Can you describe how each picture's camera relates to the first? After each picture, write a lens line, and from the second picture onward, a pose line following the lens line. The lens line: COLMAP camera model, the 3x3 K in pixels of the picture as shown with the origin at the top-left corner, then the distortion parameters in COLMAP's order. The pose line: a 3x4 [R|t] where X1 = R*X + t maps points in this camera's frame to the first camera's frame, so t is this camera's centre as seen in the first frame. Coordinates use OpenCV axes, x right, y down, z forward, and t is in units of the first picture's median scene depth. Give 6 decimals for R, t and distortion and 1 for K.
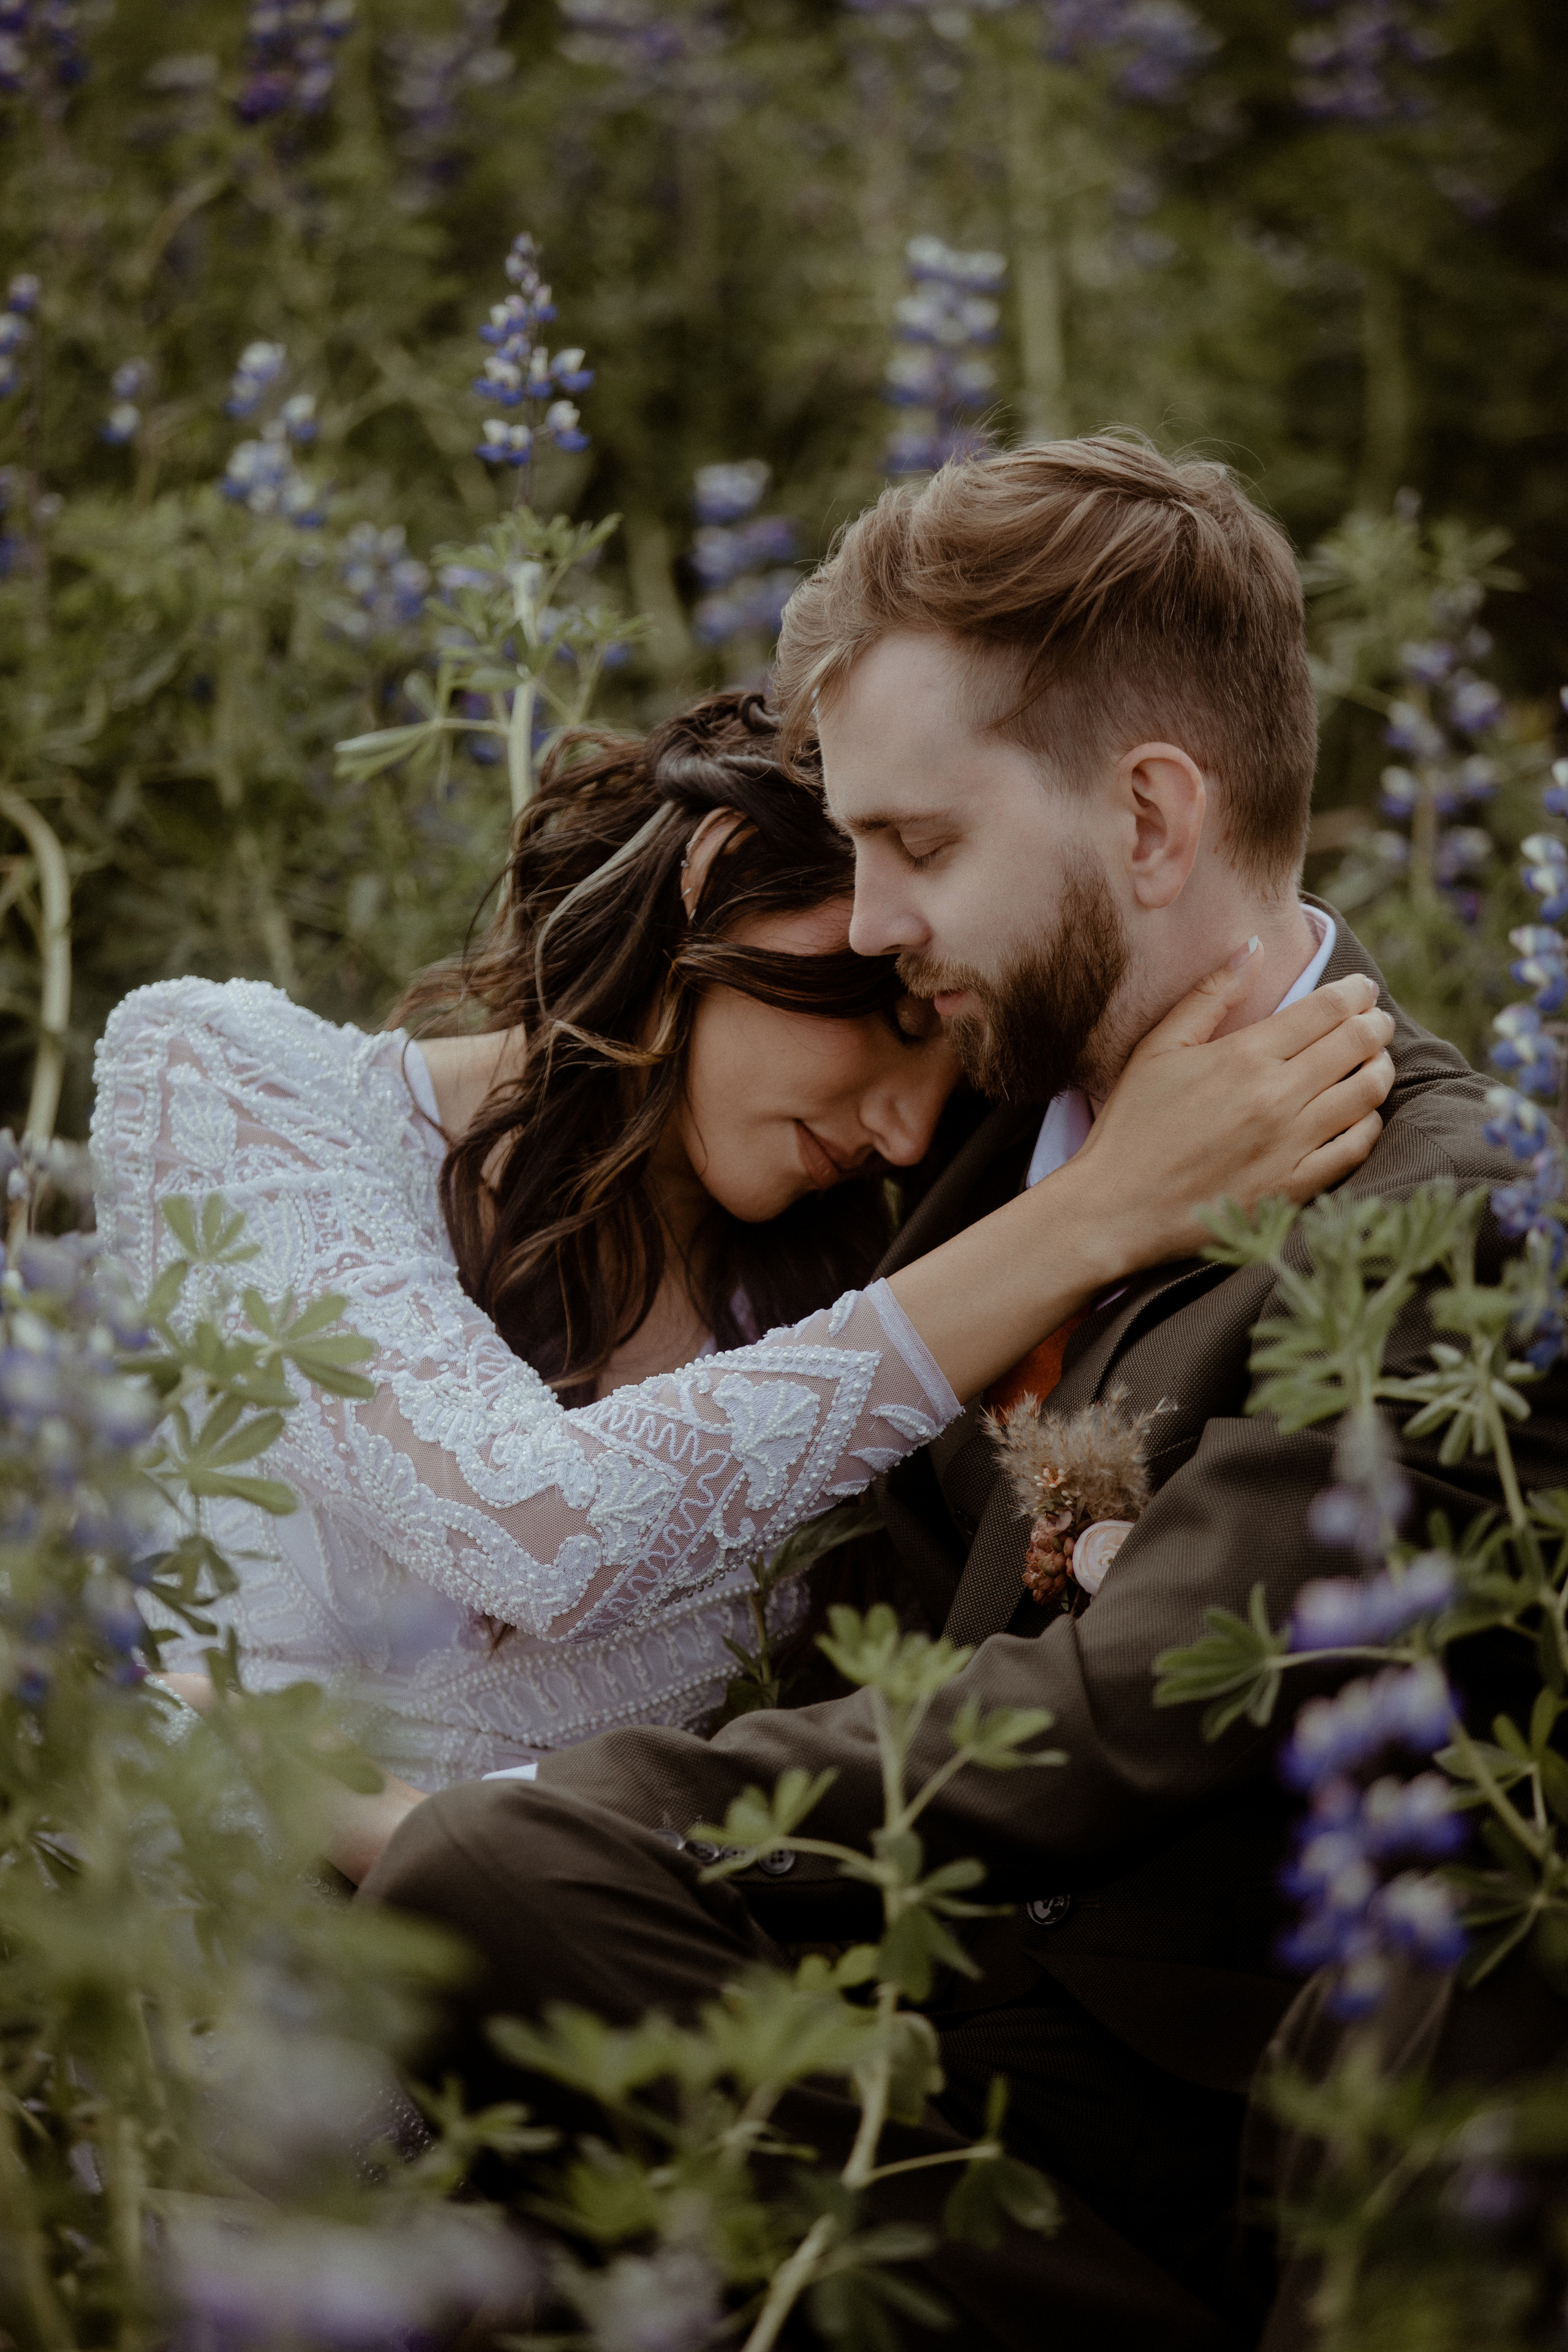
lens RADIAL K [[9653.4, 0, 826.2], [0, 9653.4, 1146.6], [0, 0, 1]] dist [0.719665, 0.000000]
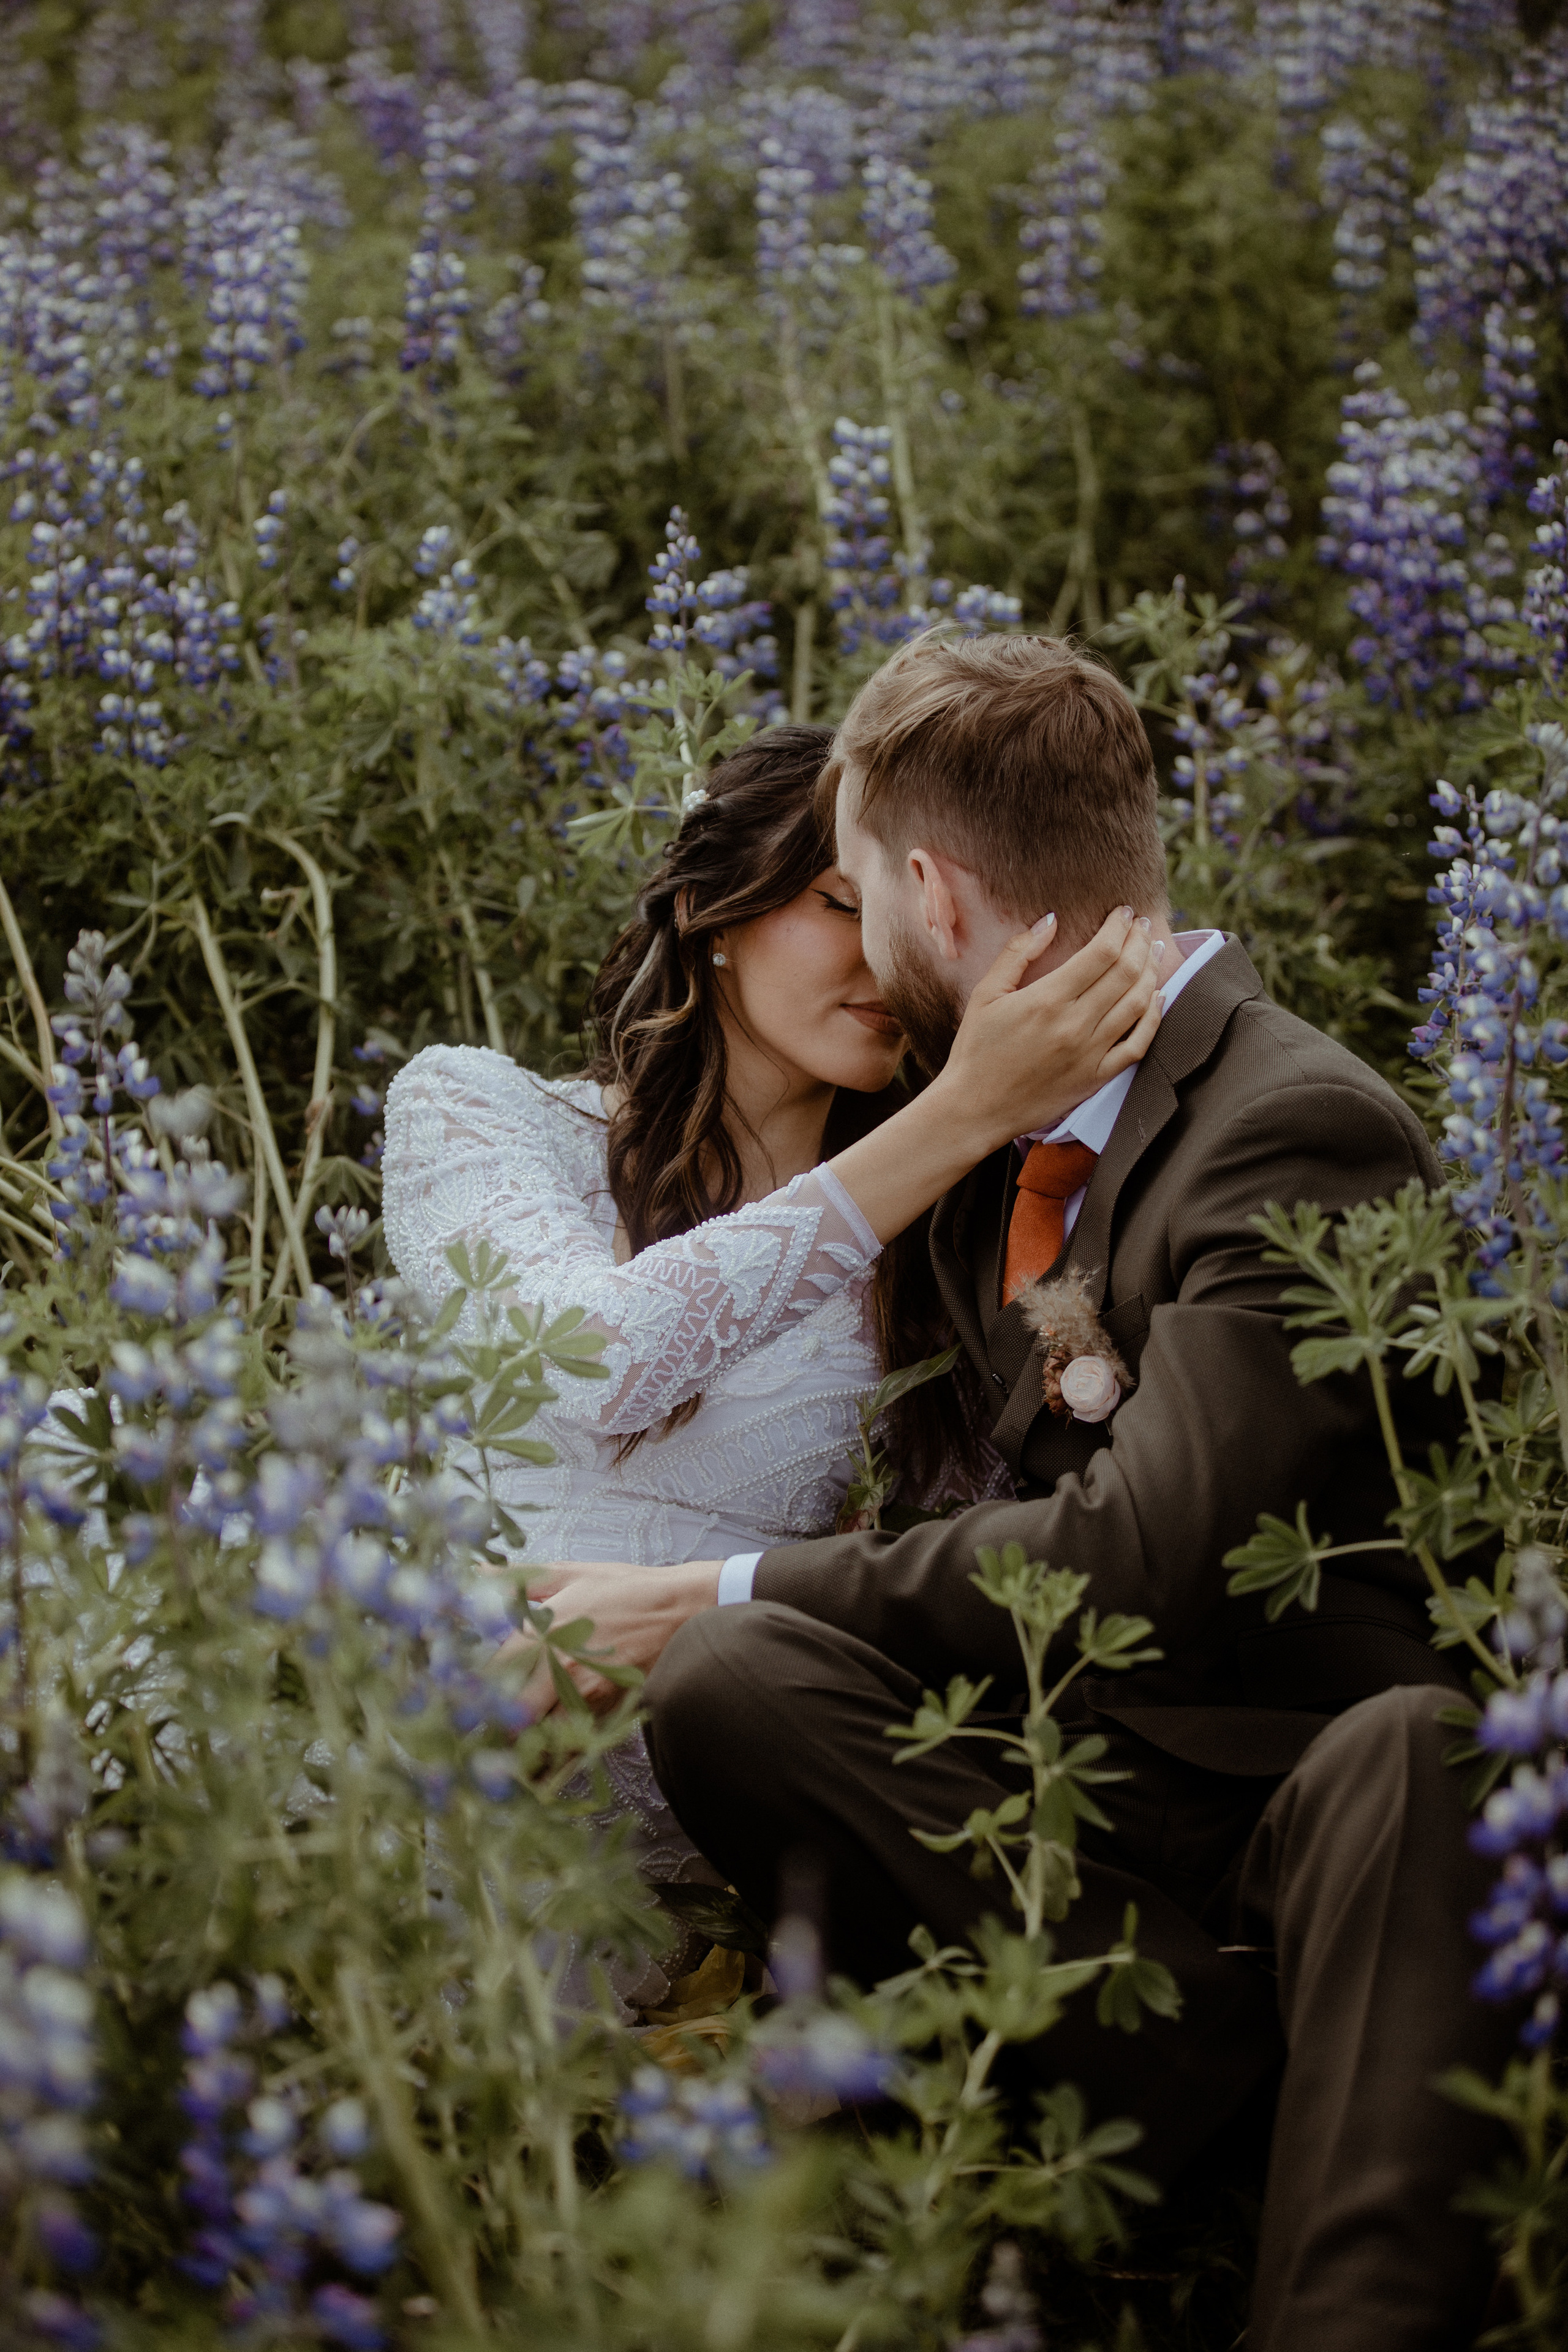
lens RADIAL K [[4926.4, 0, 778.4], [0, 4926.4, 1174.6], [0, 0, 1]] dist [-0.022796, 0.000000]
pose [[0.998232, -0.056635, 0.018035, -0.027095], [0.055124, 0.995626, 0.075430, -0.041298], [-0.022228, -0.074302, 0.996988, 0.251880]]
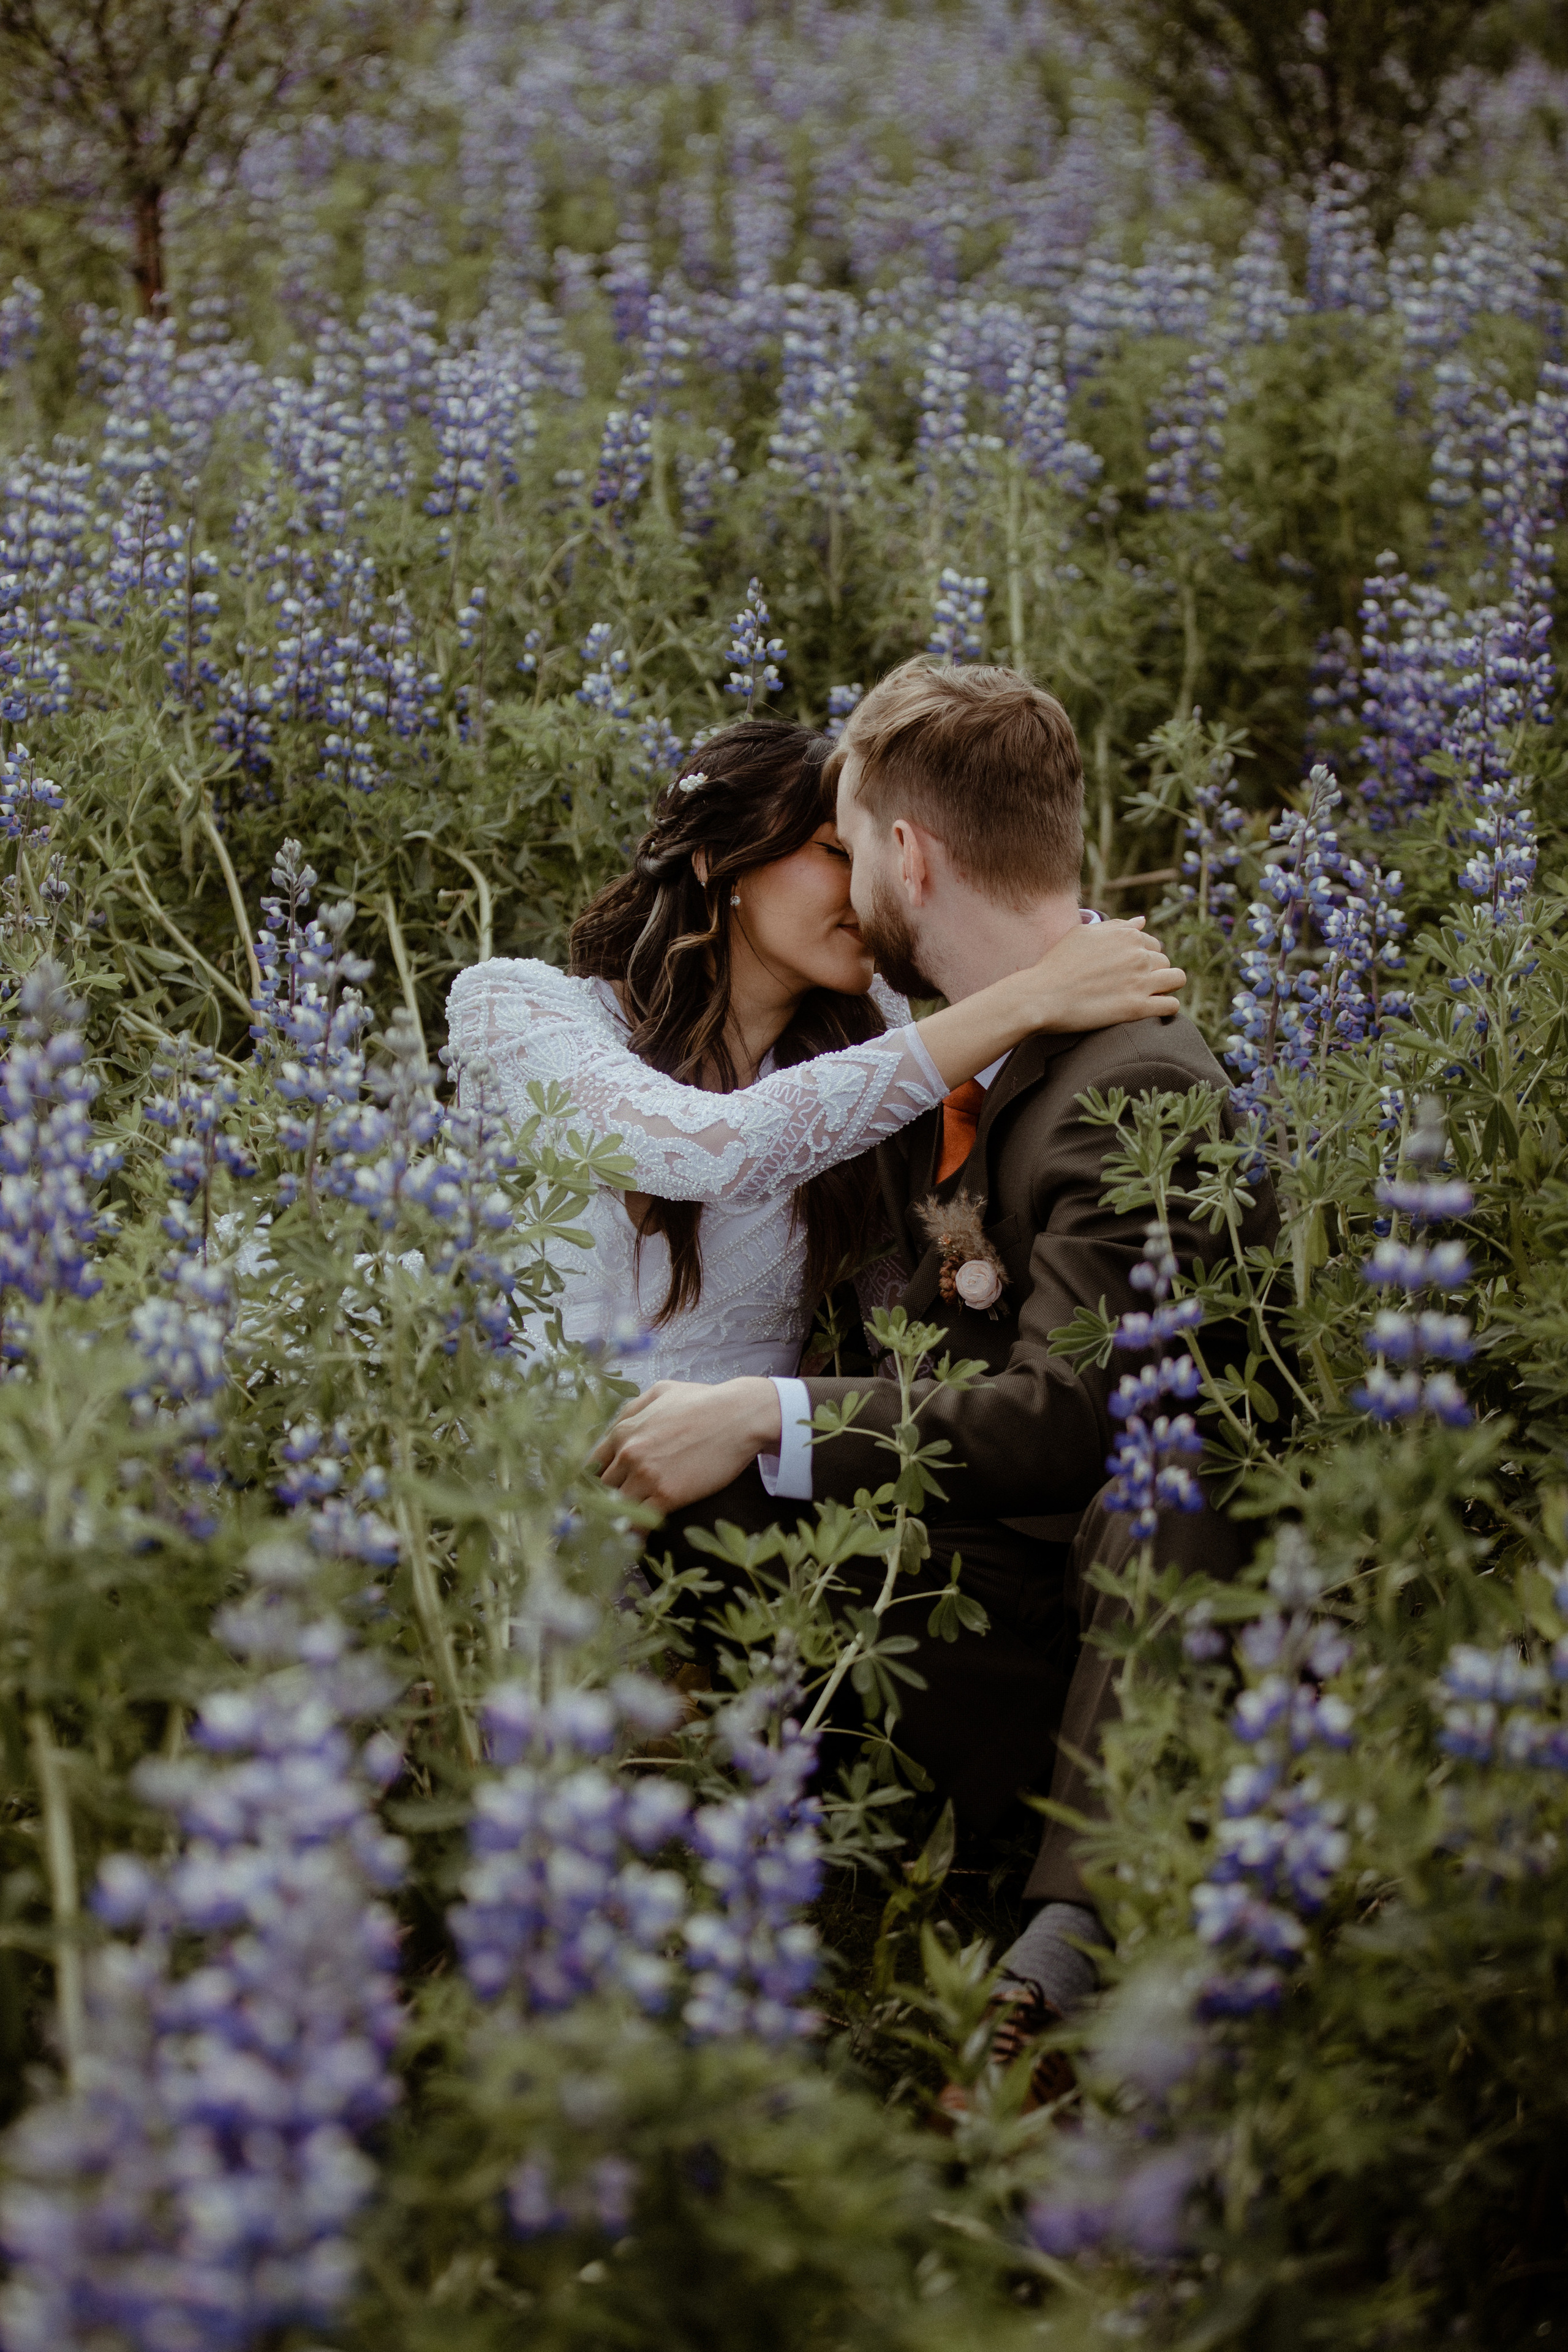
lens RADIAL K [[4926.4, 0, 770.9], [0, 4926.4, 1176.8], [0, 0, 1]] dist [-0.022796, 0.000000]
pose [[0.999497, 0.015824, -0.027486, 0.004725], [-0.014890, 0.999315, 0.033879, -0.007268], [0.028003, -0.033453, 0.999048, 0.029751]]
